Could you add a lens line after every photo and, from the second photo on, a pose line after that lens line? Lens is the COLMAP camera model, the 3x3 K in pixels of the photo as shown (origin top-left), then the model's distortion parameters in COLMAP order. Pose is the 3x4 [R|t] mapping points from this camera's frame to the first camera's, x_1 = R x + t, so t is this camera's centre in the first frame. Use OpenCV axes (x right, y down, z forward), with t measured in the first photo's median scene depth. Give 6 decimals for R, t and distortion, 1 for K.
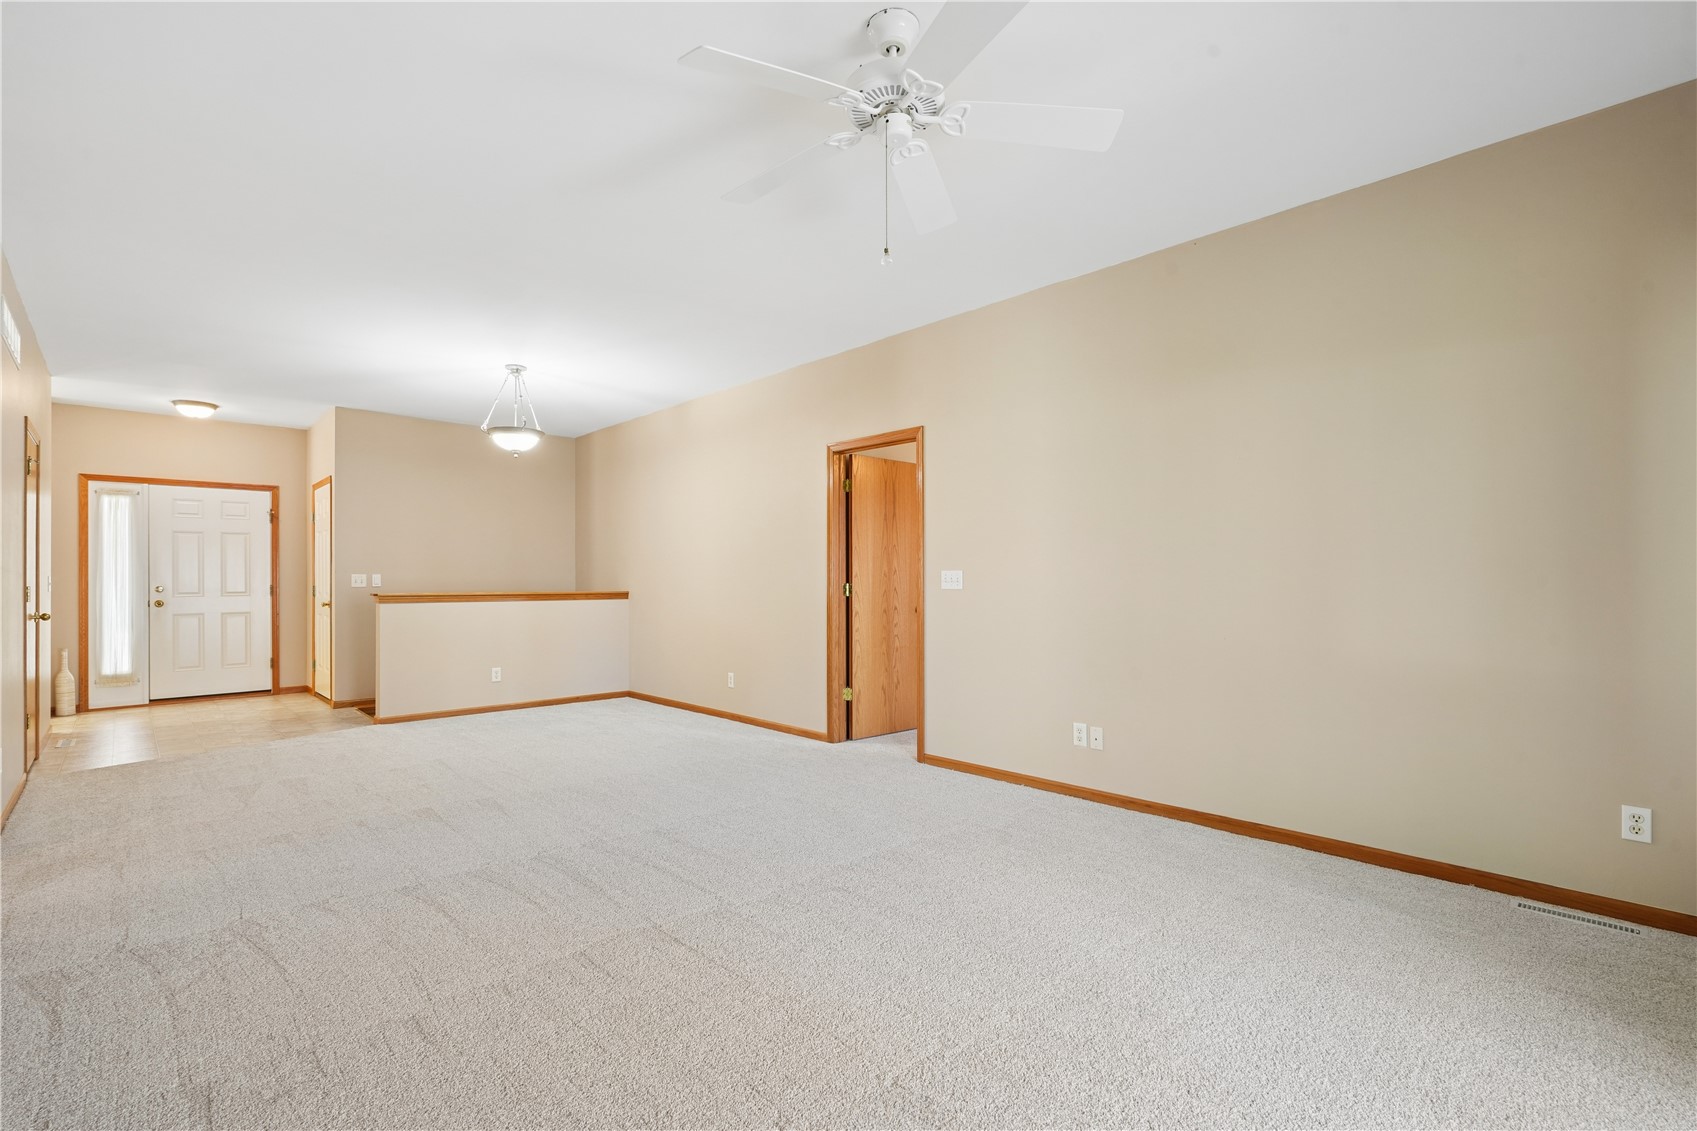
lens RADIAL K [[776.0, 0, 854.1], [0, 776.0, 571.6], [0, 0, 1]] dist [0.002451, 0.000267]
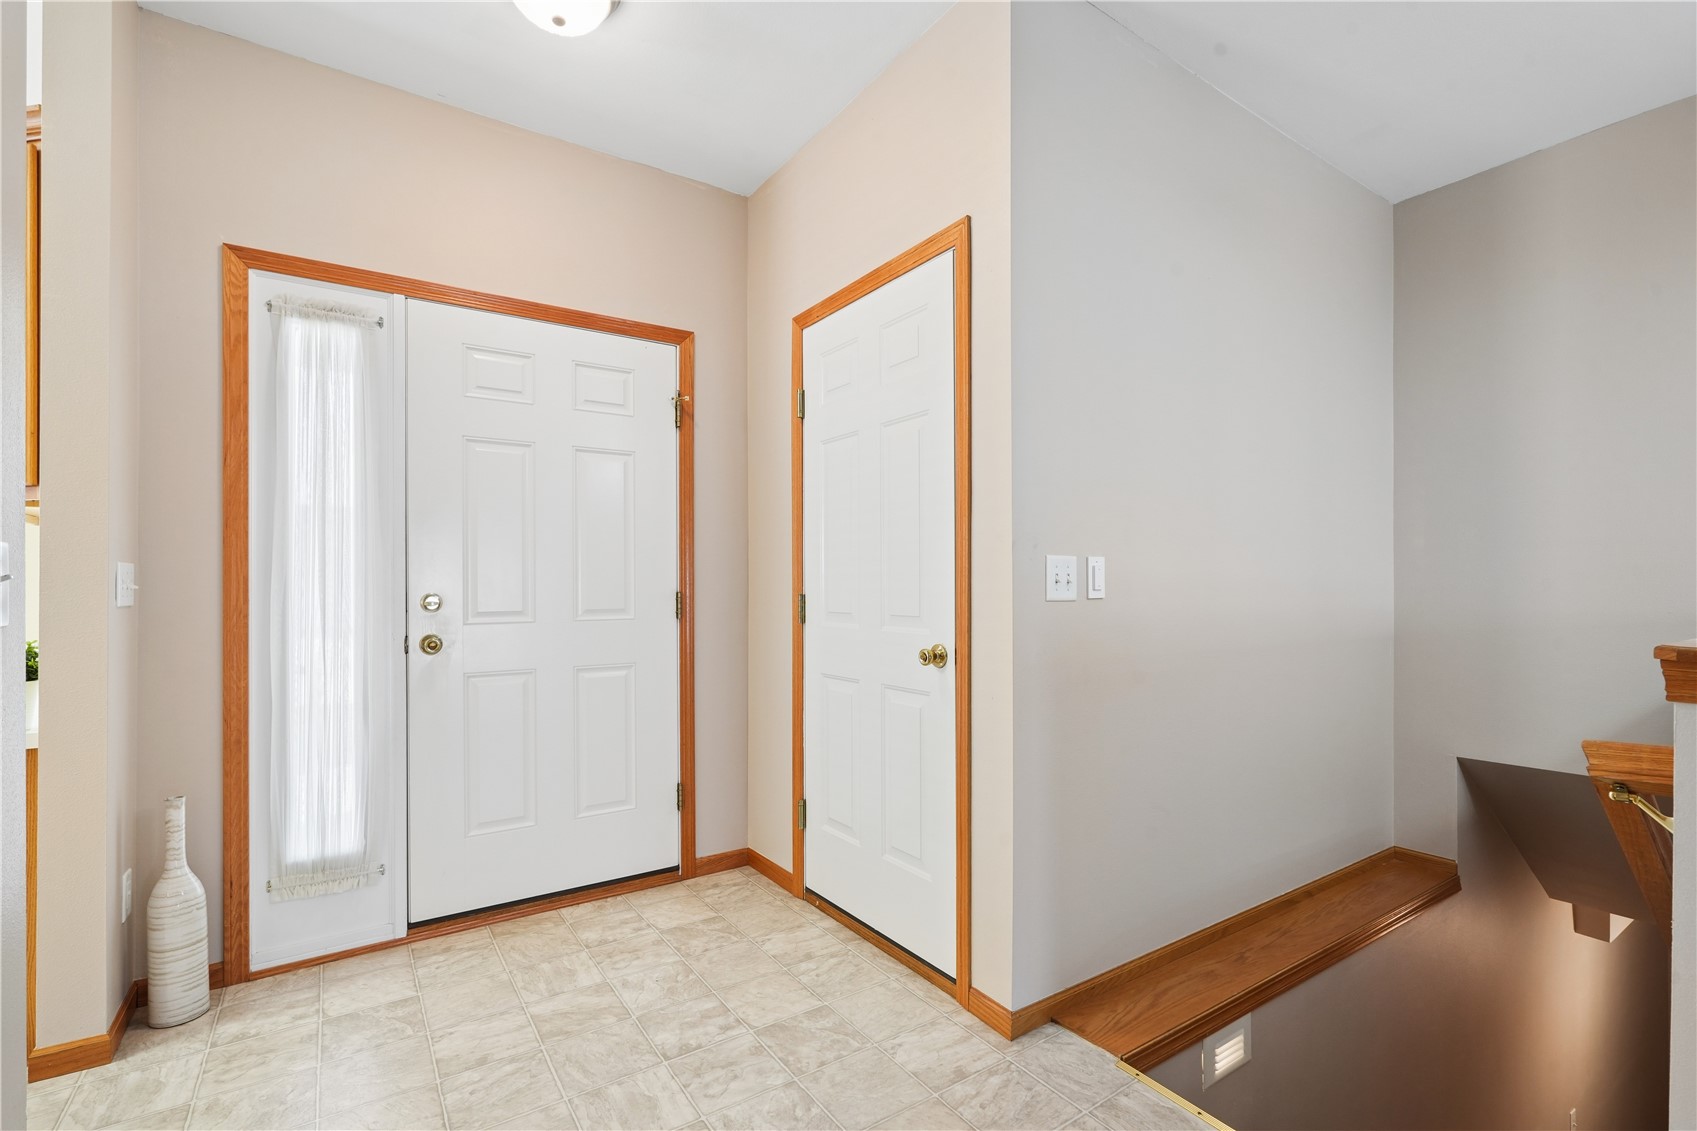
lens RADIAL K [[776.0, 0, 845.0], [0, 776.0, 582.4], [0, 0, 1]] dist [0.002451, 0.000267]
pose [[0.987639, 0.002896, -0.156719, -0.676075], [-0.002365, 0.999991, 0.003576, 0.012590], [0.156728, -0.003162, 0.987637, 0.706515]]
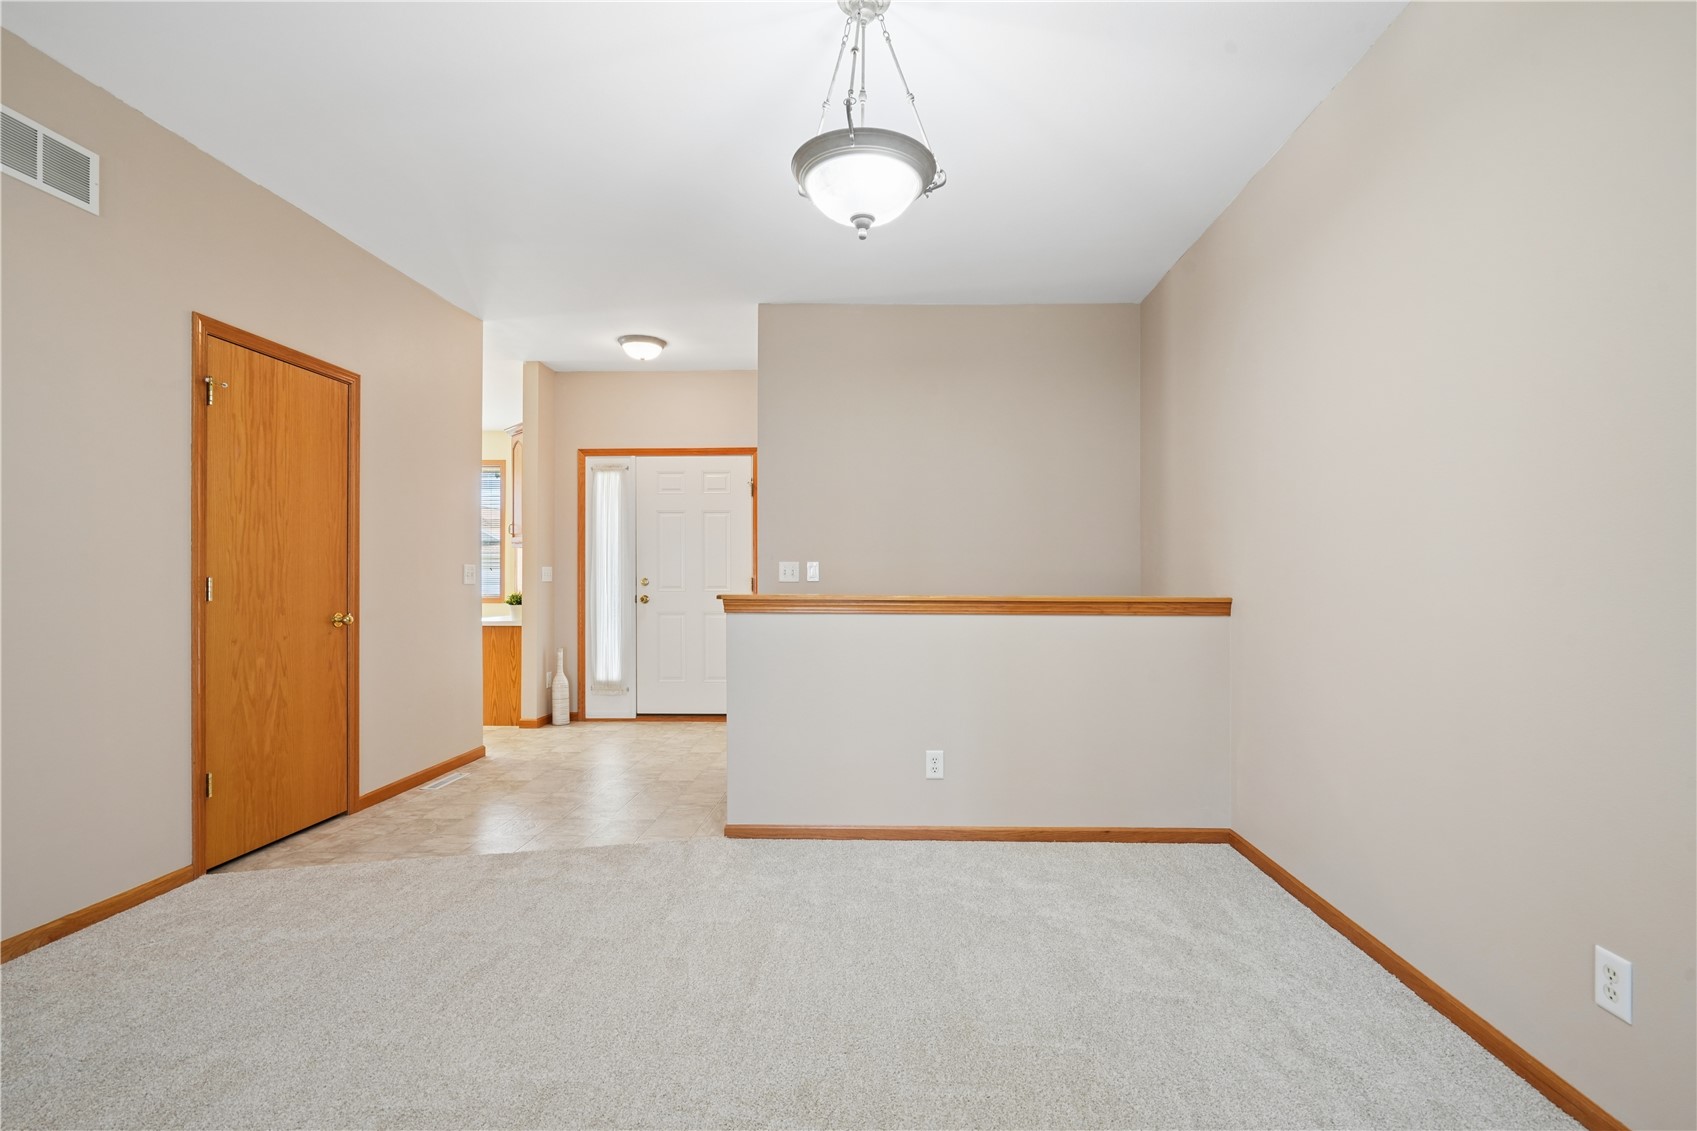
lens RADIAL K [[776.0, 0, 879.9], [0, 776.0, 572.6], [0, 0, 1]] dist [0.002451, 0.000267]
pose [[0.713153, 0.002809, -0.701003, -0.136926], [0.003430, 0.999966, 0.007497, 0.007785], [0.701000, -0.007751, 0.713119, 0.601091]]
